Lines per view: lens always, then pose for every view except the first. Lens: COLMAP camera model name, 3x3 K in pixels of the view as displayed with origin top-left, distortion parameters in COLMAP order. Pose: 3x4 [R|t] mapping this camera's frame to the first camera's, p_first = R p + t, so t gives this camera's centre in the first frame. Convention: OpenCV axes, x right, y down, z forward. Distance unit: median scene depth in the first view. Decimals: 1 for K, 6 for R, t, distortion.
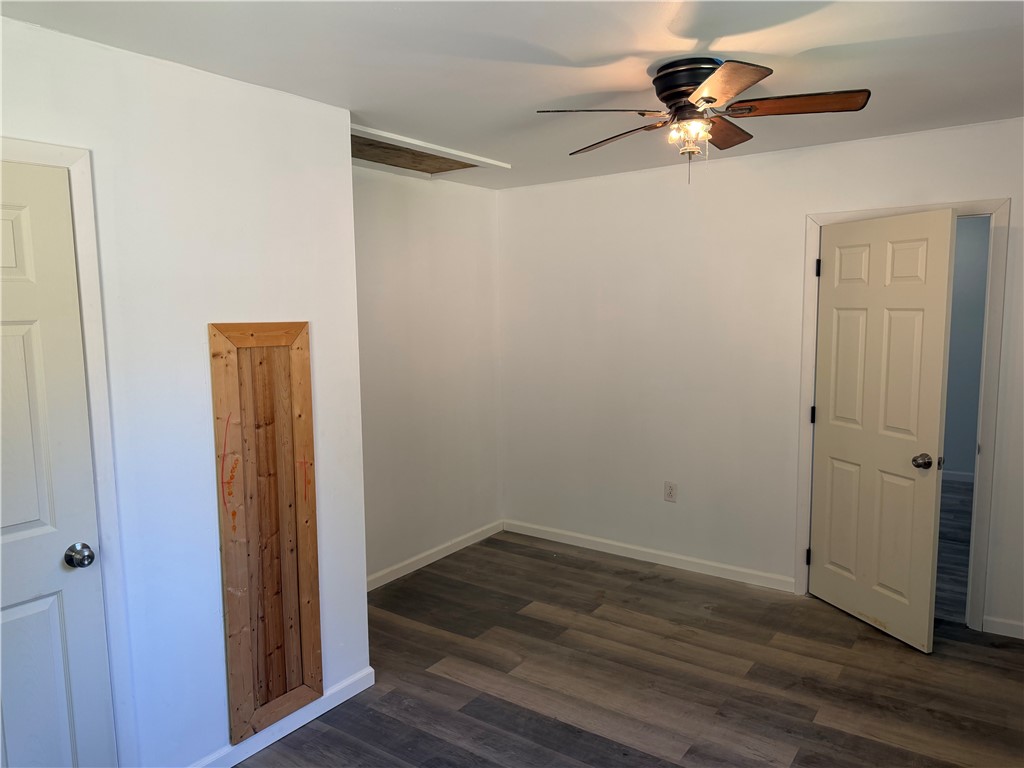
lens RADIAL K [[718.9, 0, 504.7], [0, 718.9, 387.5], [0, 0, 1]] dist [0.010110, -0.030752]
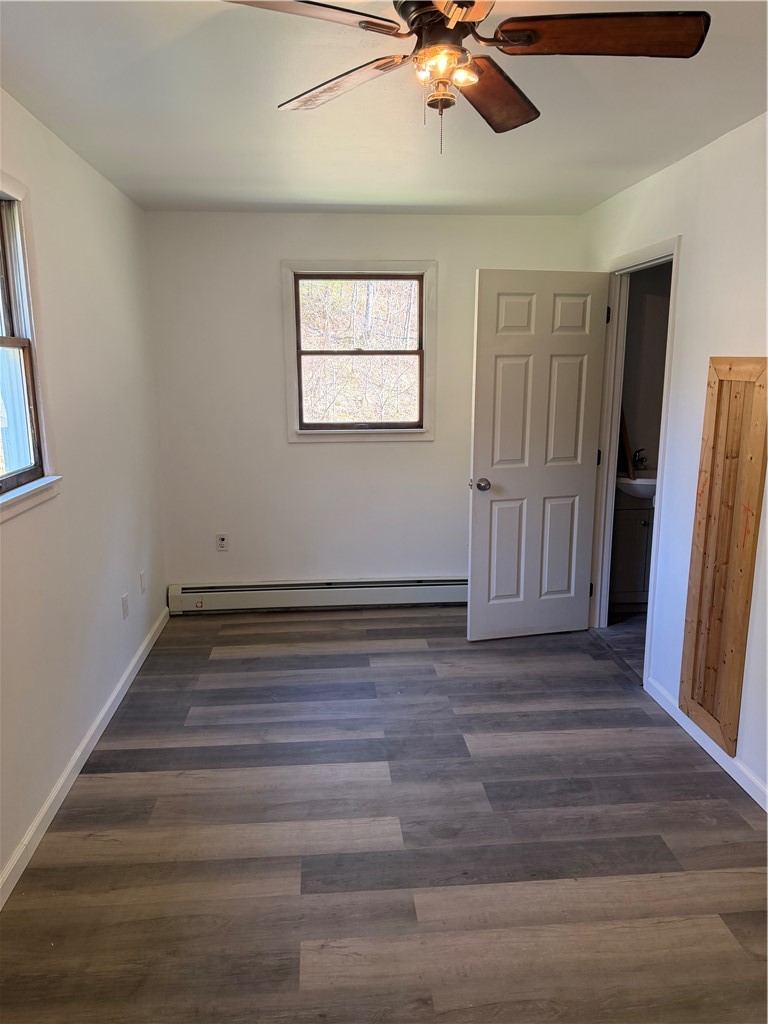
lens RADIAL K [[718.9, 0, 378.7], [0, 718.9, 514.5], [0, 0, 1]] dist [0.010110, -0.030752]
pose [[-0.757738, 0.158461, -0.633027, 0.694341], [-0.054179, 0.951443, 0.303020, -0.150328], [0.650306, 0.263906, -0.712359, 1.370861]]
